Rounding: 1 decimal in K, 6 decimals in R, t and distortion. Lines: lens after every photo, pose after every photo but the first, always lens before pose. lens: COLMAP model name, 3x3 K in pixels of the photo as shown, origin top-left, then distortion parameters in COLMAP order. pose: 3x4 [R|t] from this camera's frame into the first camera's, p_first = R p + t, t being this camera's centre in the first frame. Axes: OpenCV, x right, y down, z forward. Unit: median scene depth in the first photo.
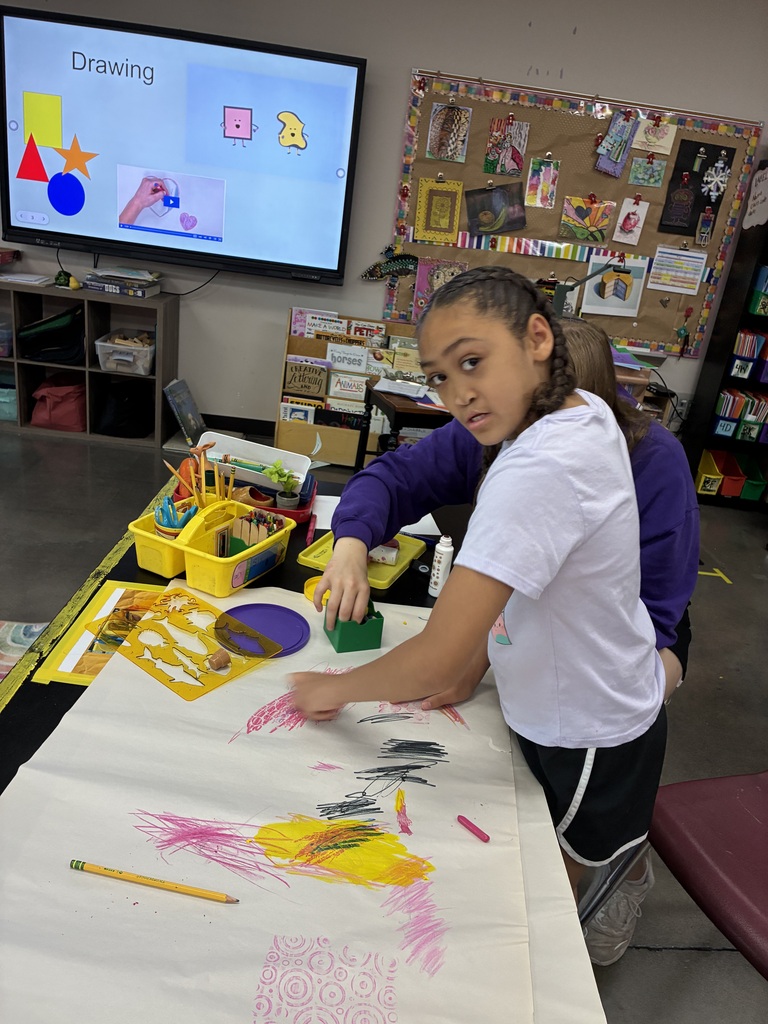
lens RADIAL K [[774.9, 0, 384.0], [0, 774.9, 512.0], [0, 0, 1]] dist [0.003559, -0.036257]
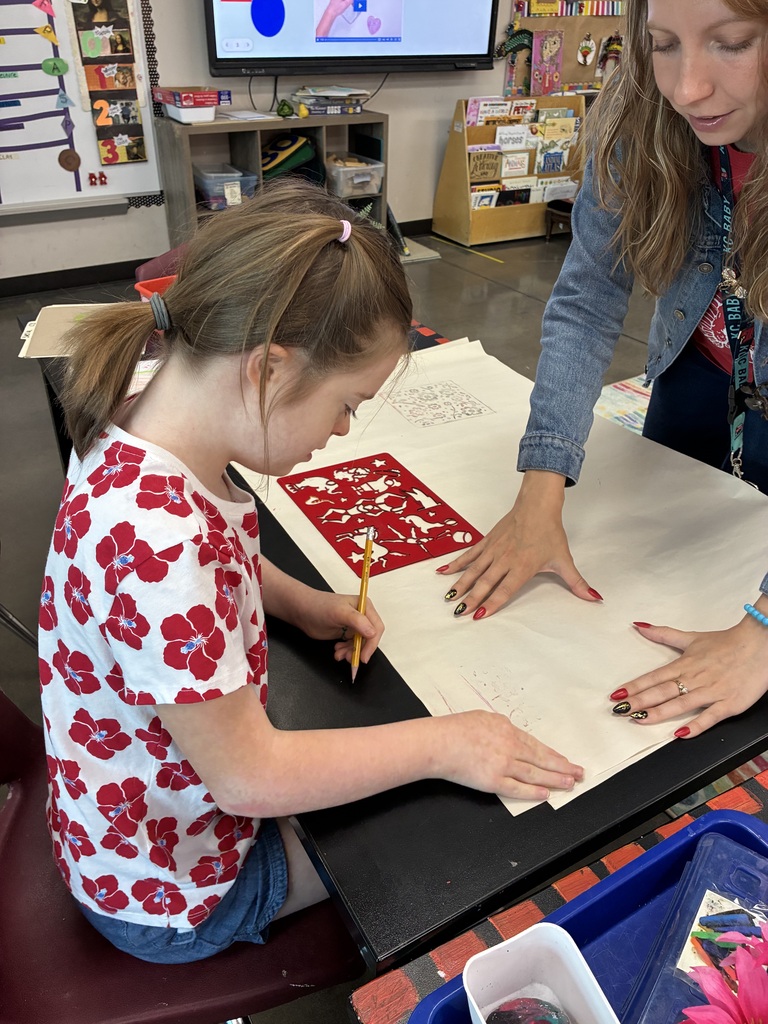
lens RADIAL K [[774.9, 0, 384.0], [0, 774.9, 512.0], [0, 0, 1]] dist [0.003559, -0.036257]
pose [[0.849061, -0.381441, 0.365510, -0.813770], [0.279192, 0.911339, 0.302510, -0.096434], [-0.448493, -0.154802, 0.880278, 0.020317]]
